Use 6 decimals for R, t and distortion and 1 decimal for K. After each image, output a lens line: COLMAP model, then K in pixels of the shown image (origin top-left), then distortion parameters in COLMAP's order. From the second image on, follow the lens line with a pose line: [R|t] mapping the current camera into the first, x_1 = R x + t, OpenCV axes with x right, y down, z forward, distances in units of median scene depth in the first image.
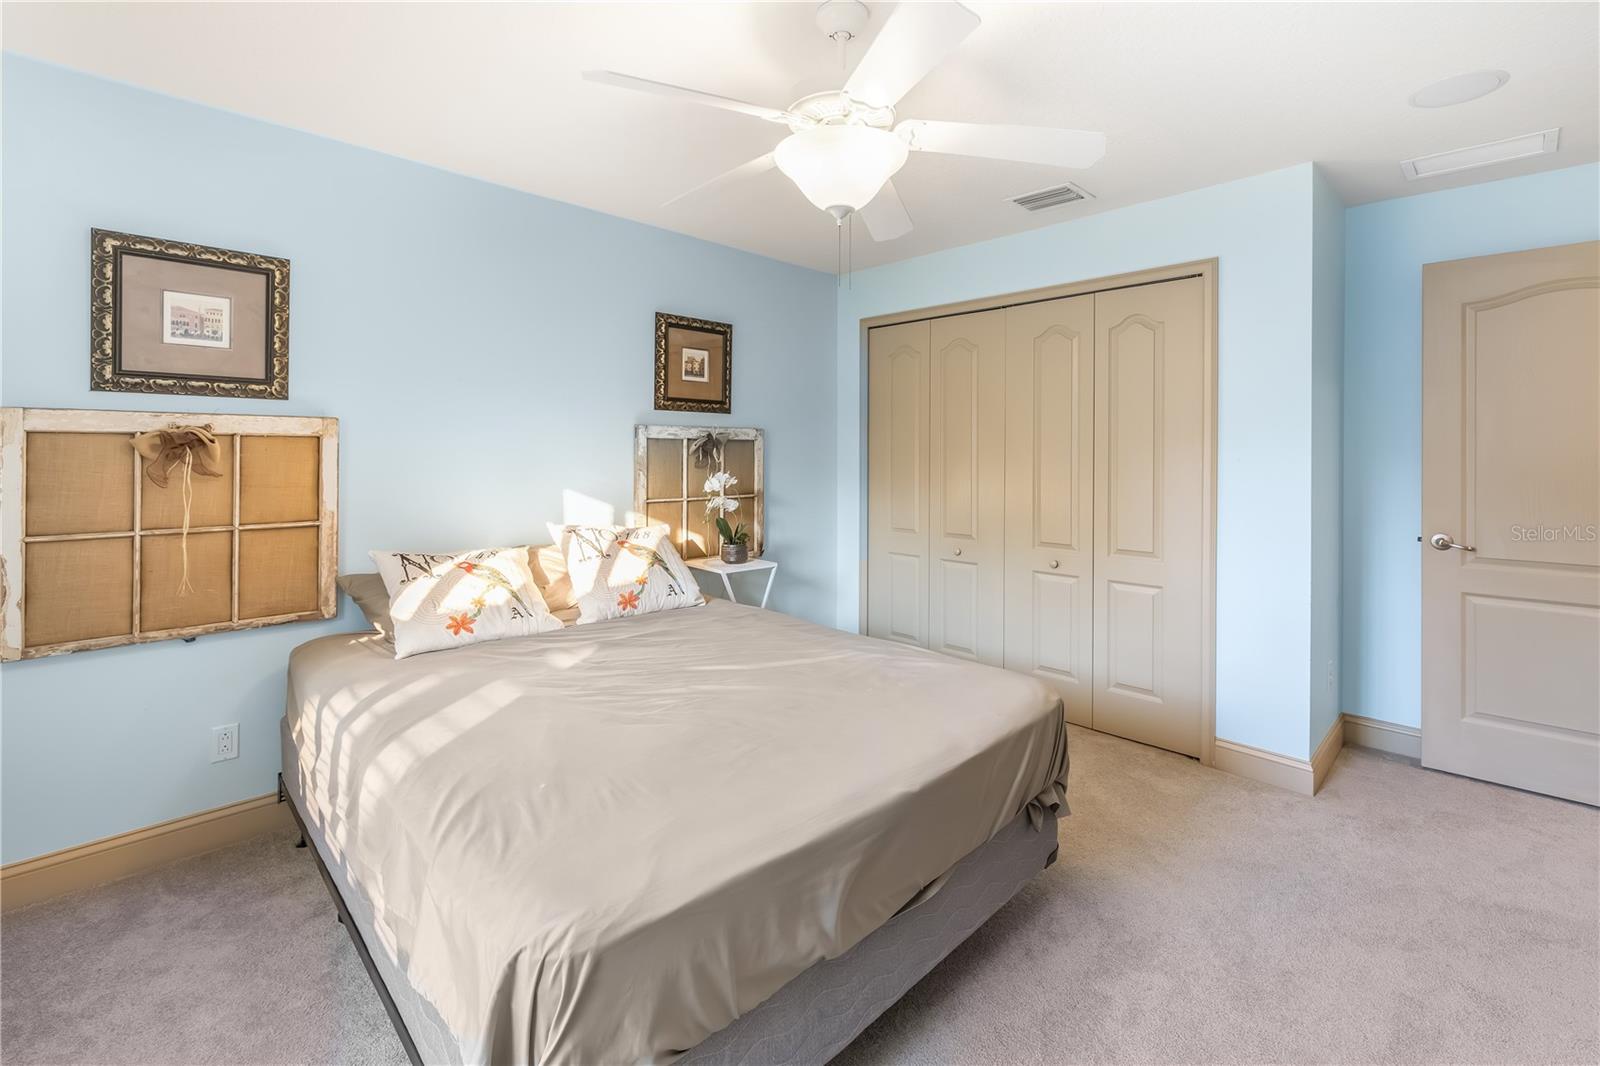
lens RADIAL K [[707.3, 0, 804.5], [0, 707.3, 455.2], [0, 0, 1]] dist [0.000752, 0.000220]
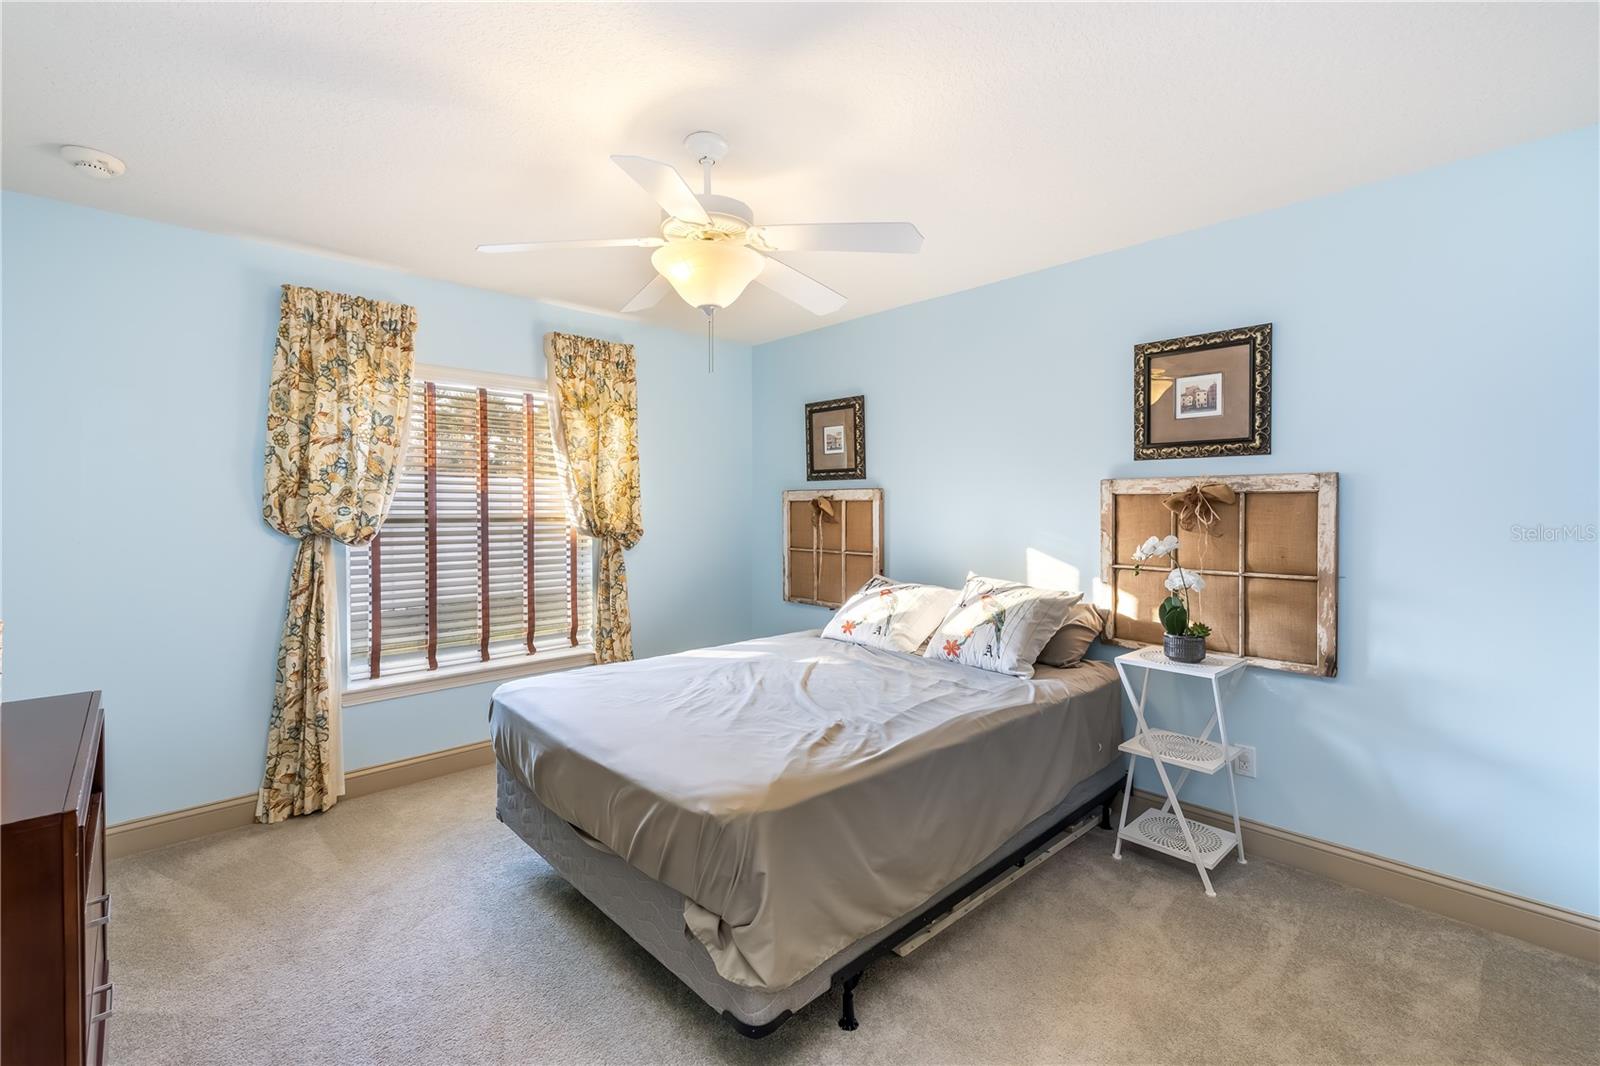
lens RADIAL K [[671.7, 0, 800.0], [0, 671.7, 533.0], [0, 0, 1]] dist [0.001164, 0.000138]
pose [[-0.006955, 0.042849, -0.999057, 0.597595], [0.005126, 0.999070, 0.042814, -0.013359], [0.999963, -0.004823, -0.007168, 0.591095]]
